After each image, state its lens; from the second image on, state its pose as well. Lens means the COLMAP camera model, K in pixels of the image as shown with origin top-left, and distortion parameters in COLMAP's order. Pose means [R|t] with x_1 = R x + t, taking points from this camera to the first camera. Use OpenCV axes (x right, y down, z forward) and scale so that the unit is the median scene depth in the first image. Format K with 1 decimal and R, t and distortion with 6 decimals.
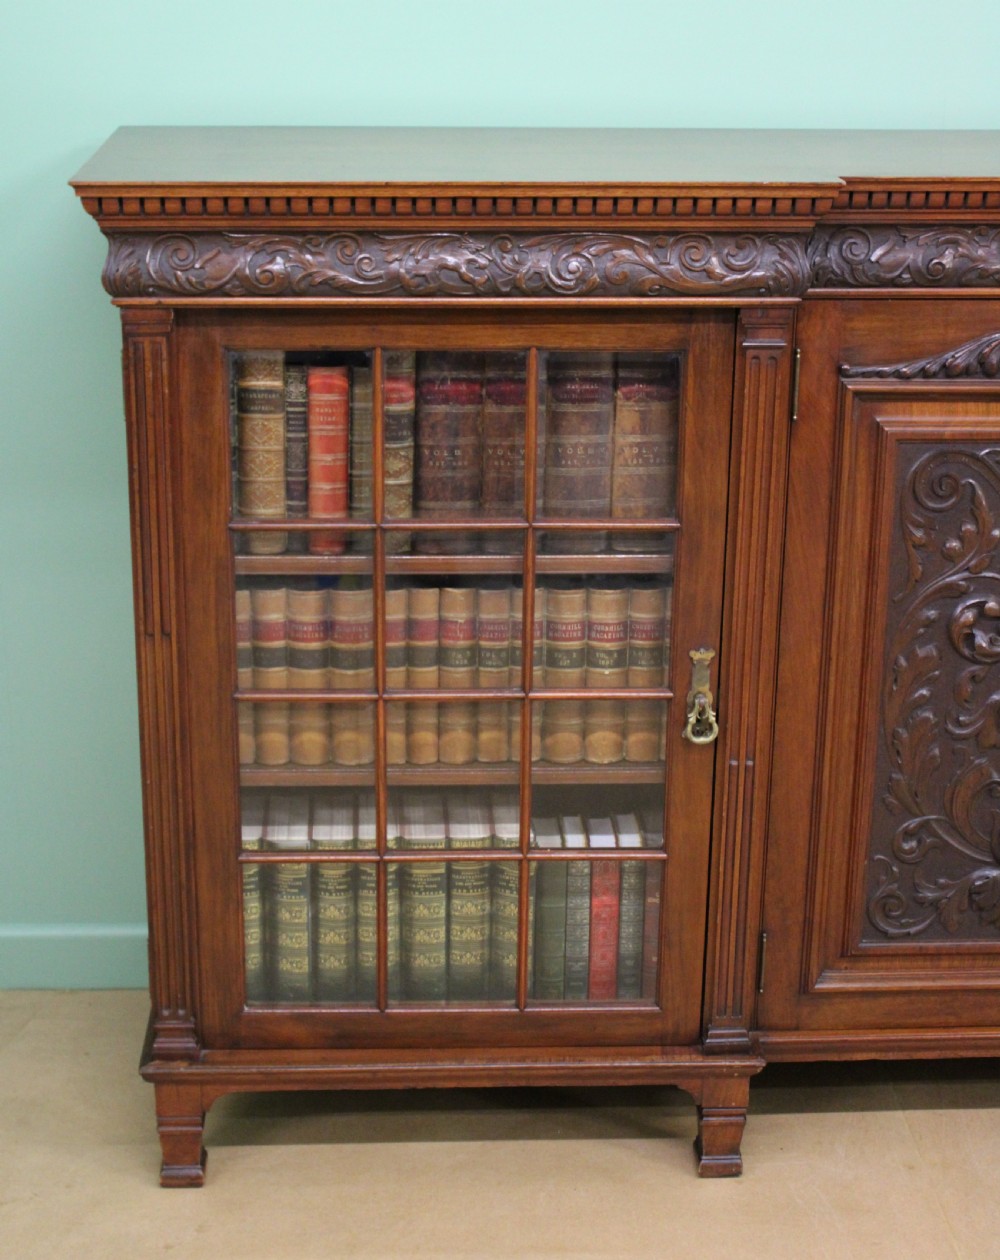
lens RADIAL K [[2332.6, 0, 500.0], [0, 2332.6, 630.0], [0, 0, 1]] dist [-0.059896, 0.048405]
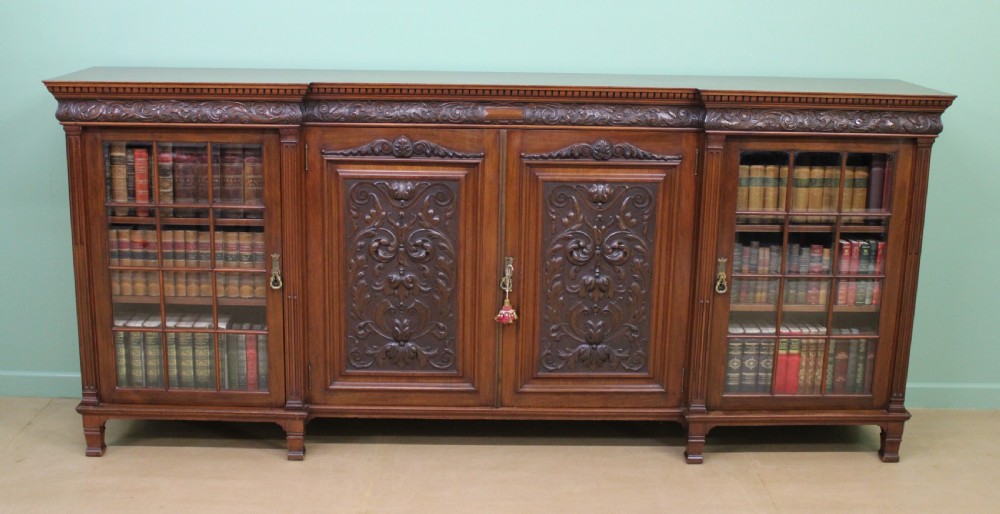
lens RADIAL K [[1195.4, 0, 503.6], [0, 1195.4, 223.2], [0, 0, 1]] dist [-0.105437, 0.042977]
pose [[0.999429, 0.017043, -0.029170, 0.404597], [-0.020254, 0.993323, -0.113578, 0.129175], [0.027040, 0.114104, 0.993101, -0.395673]]
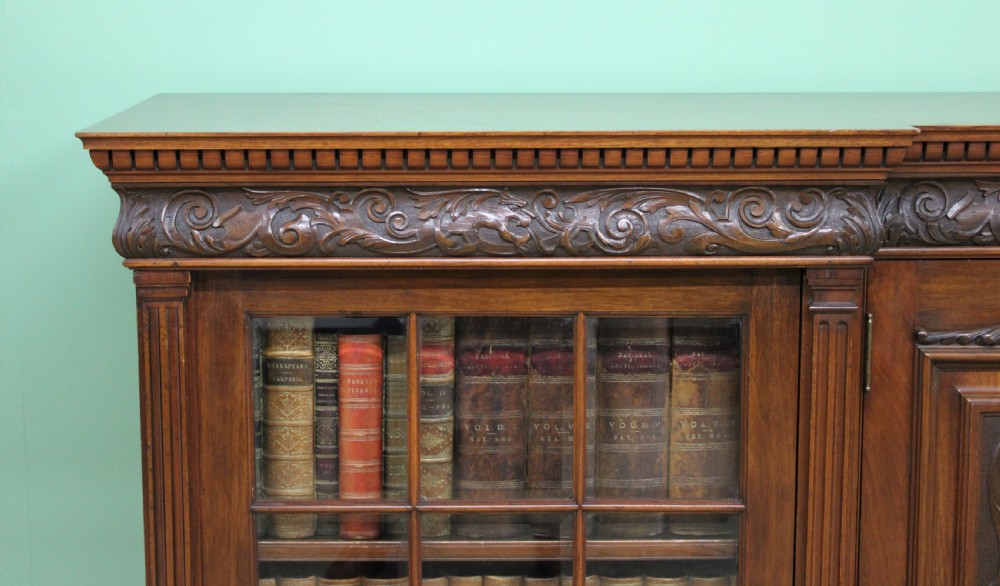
lens RADIAL K [[1973.1, 0, 500.1], [0, 1973.1, 247.5], [0, 0, 1]] dist [0.011864, 0.093888]
pose [[0.999229, -0.005321, -0.038890, 0.012541], [-0.001507, 0.984839, -0.173467, -0.010826], [0.039223, 0.173392, 0.984072, 0.220659]]
